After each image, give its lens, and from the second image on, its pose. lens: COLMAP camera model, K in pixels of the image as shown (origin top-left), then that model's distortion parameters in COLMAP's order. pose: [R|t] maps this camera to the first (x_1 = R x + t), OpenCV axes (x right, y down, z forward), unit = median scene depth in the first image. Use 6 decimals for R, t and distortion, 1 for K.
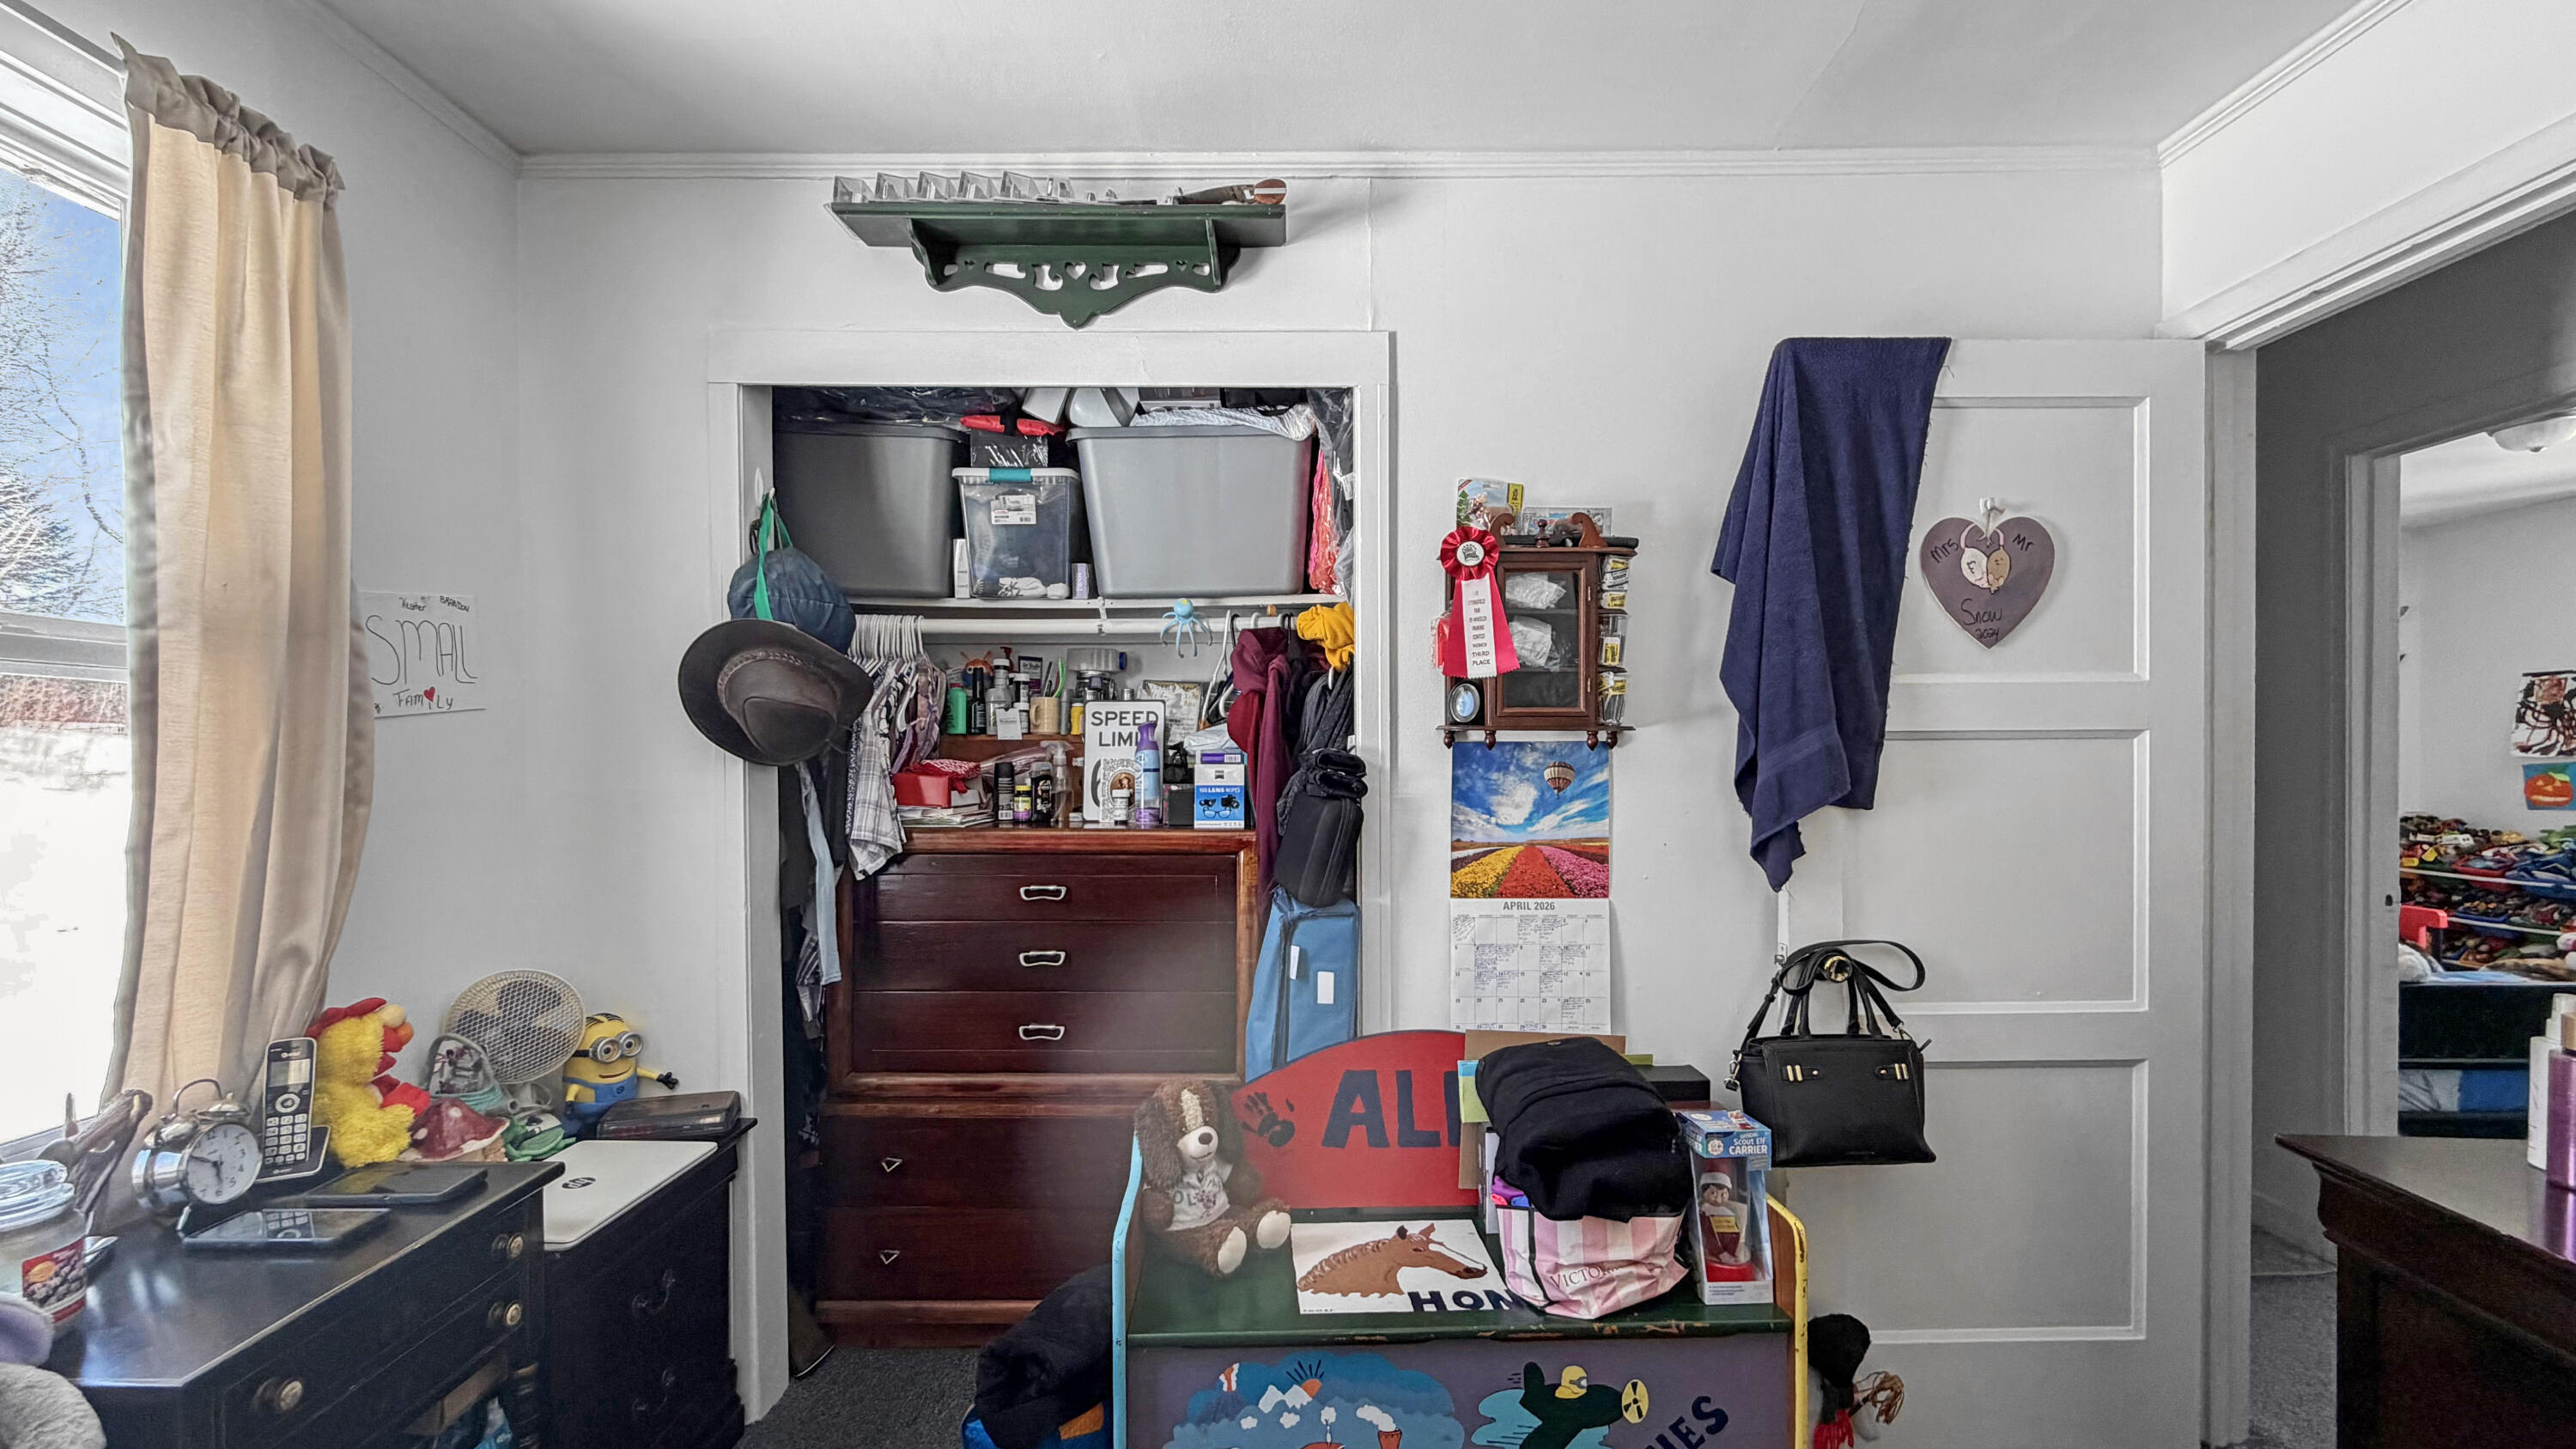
lens RADIAL K [[1043.3, 0, 1288.6], [0, 1043.3, 768.2], [0, 0, 1]] dist [-0.001917, 0.000436]
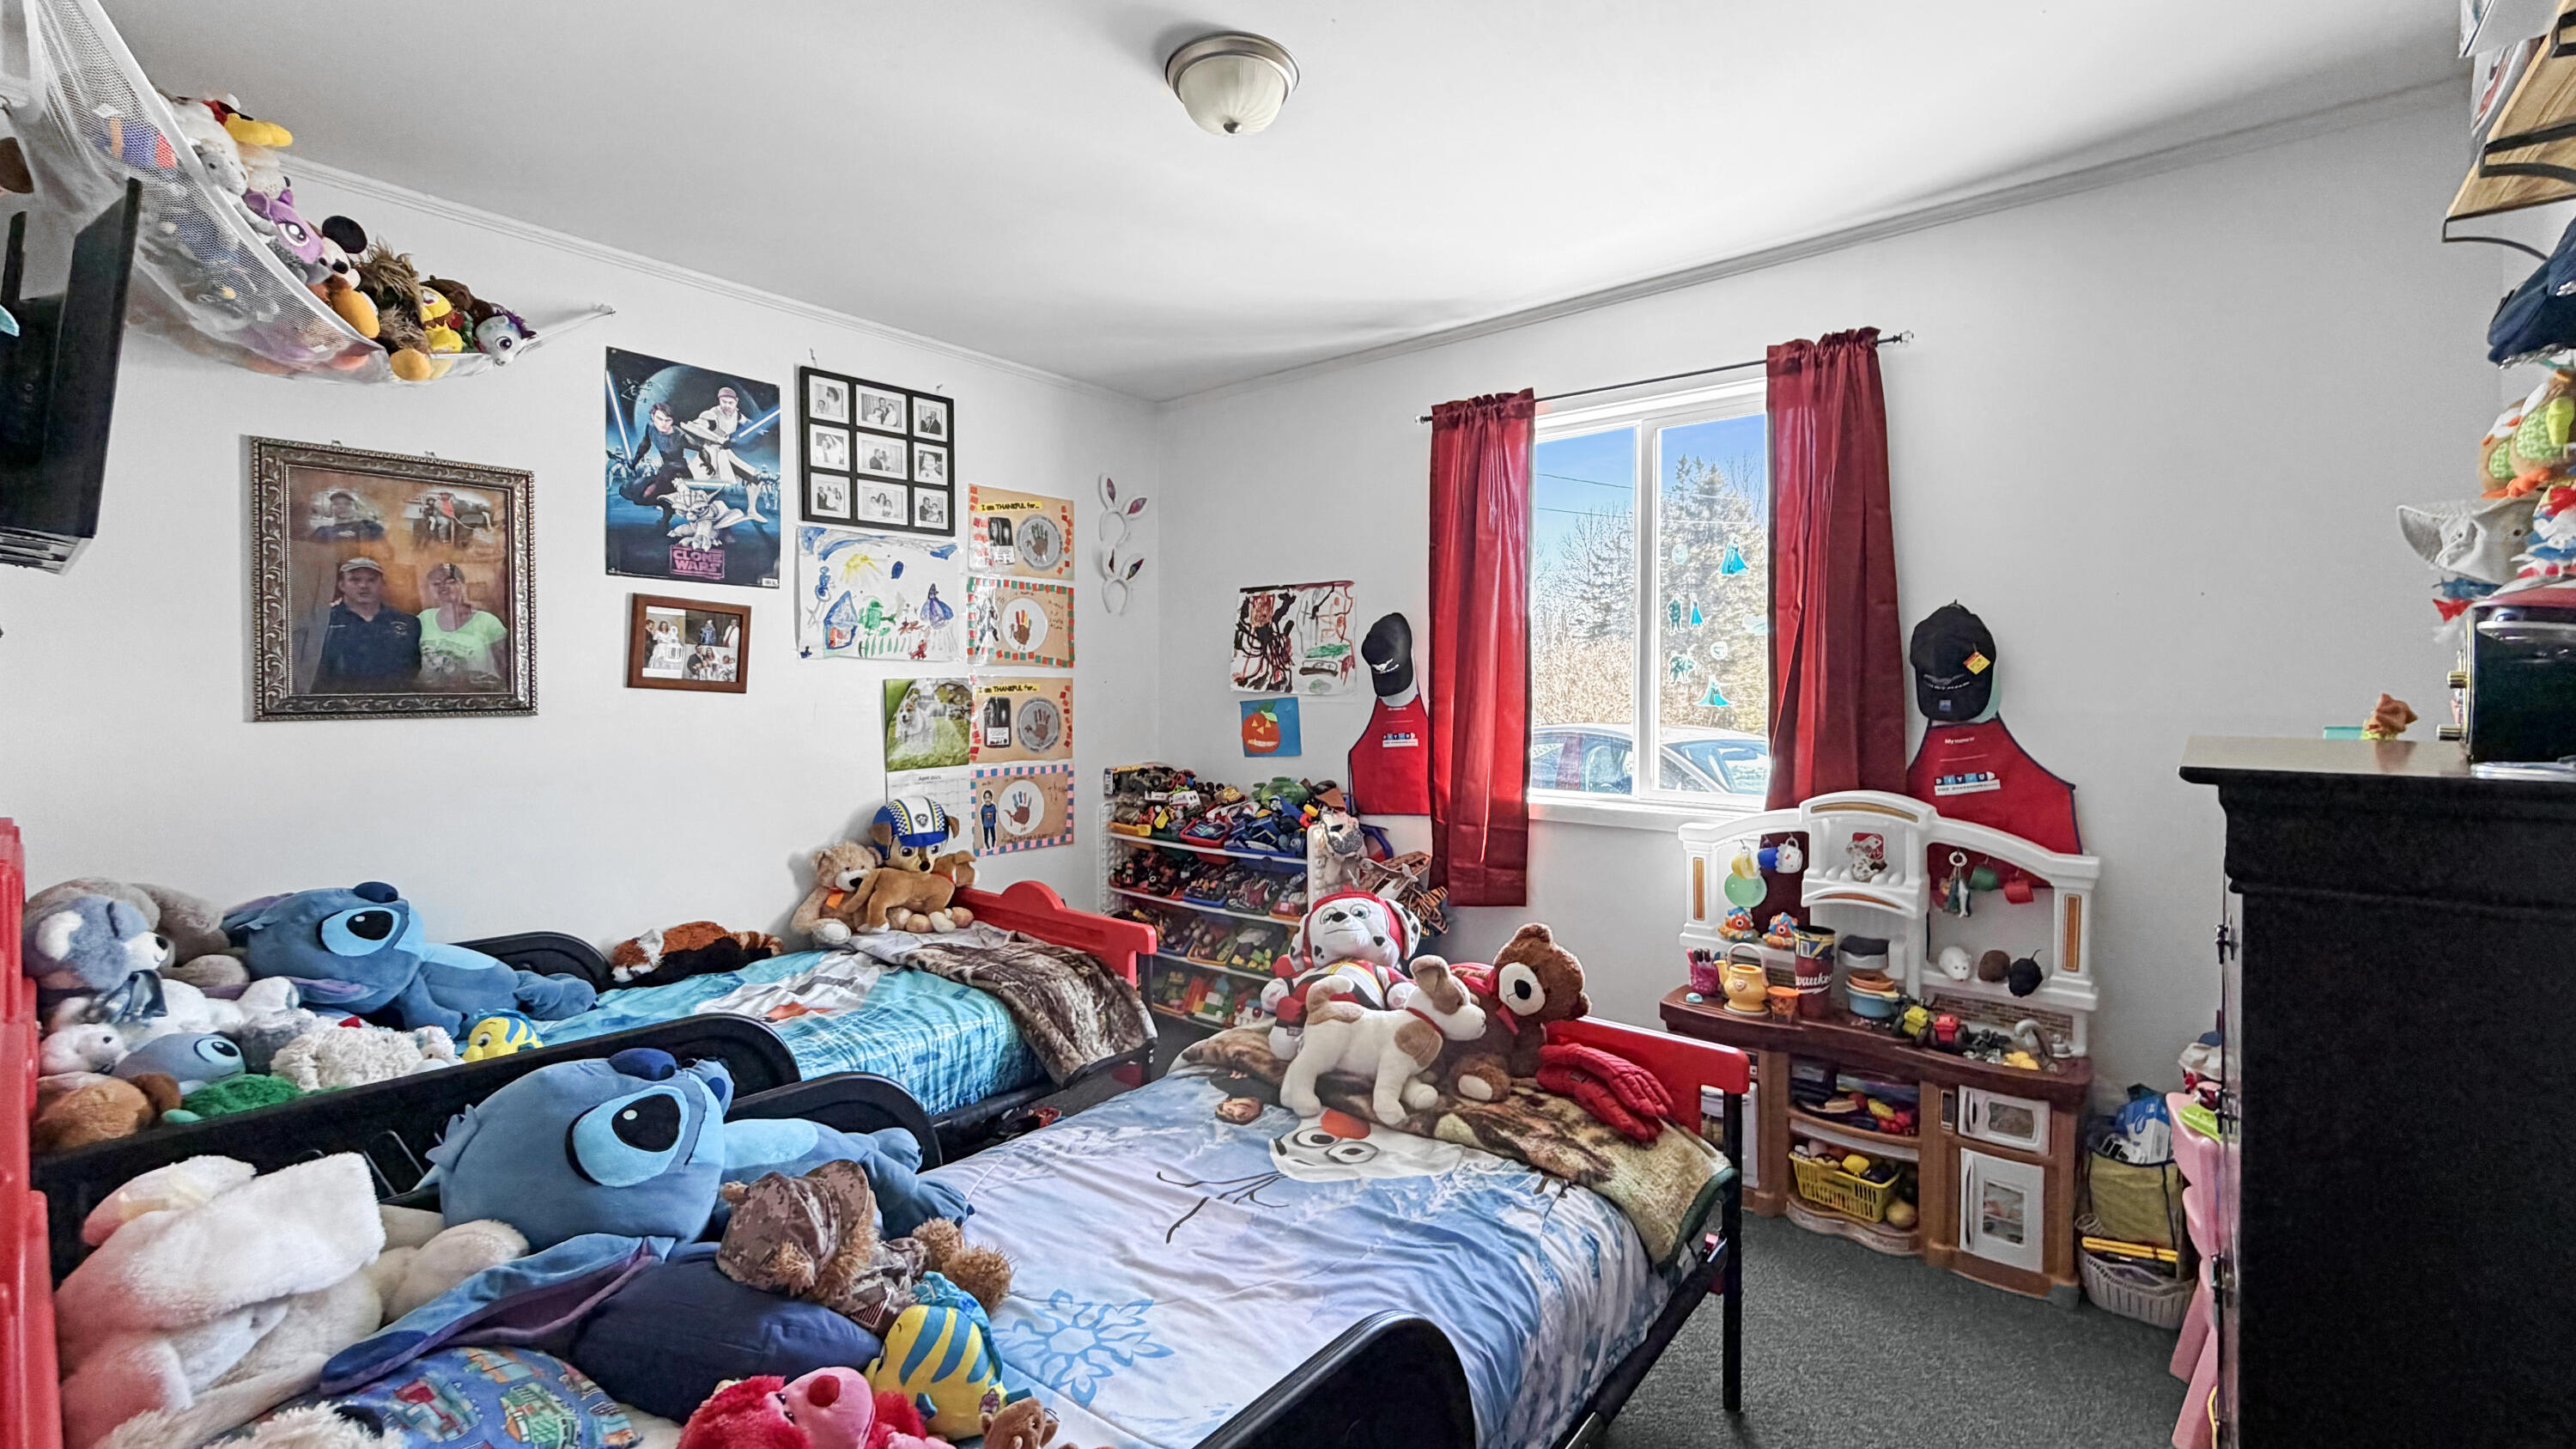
lens RADIAL K [[1043.3, 0, 1284.4], [0, 1043.3, 720.8], [0, 0, 1]] dist [-0.001917, 0.000436]
pose [[0.629005, -0.017221, 0.777210, 0.580413], [0.004738, 0.999821, 0.018318, -0.002863], [-0.777387, -0.007840, 0.628974, 0.466592]]
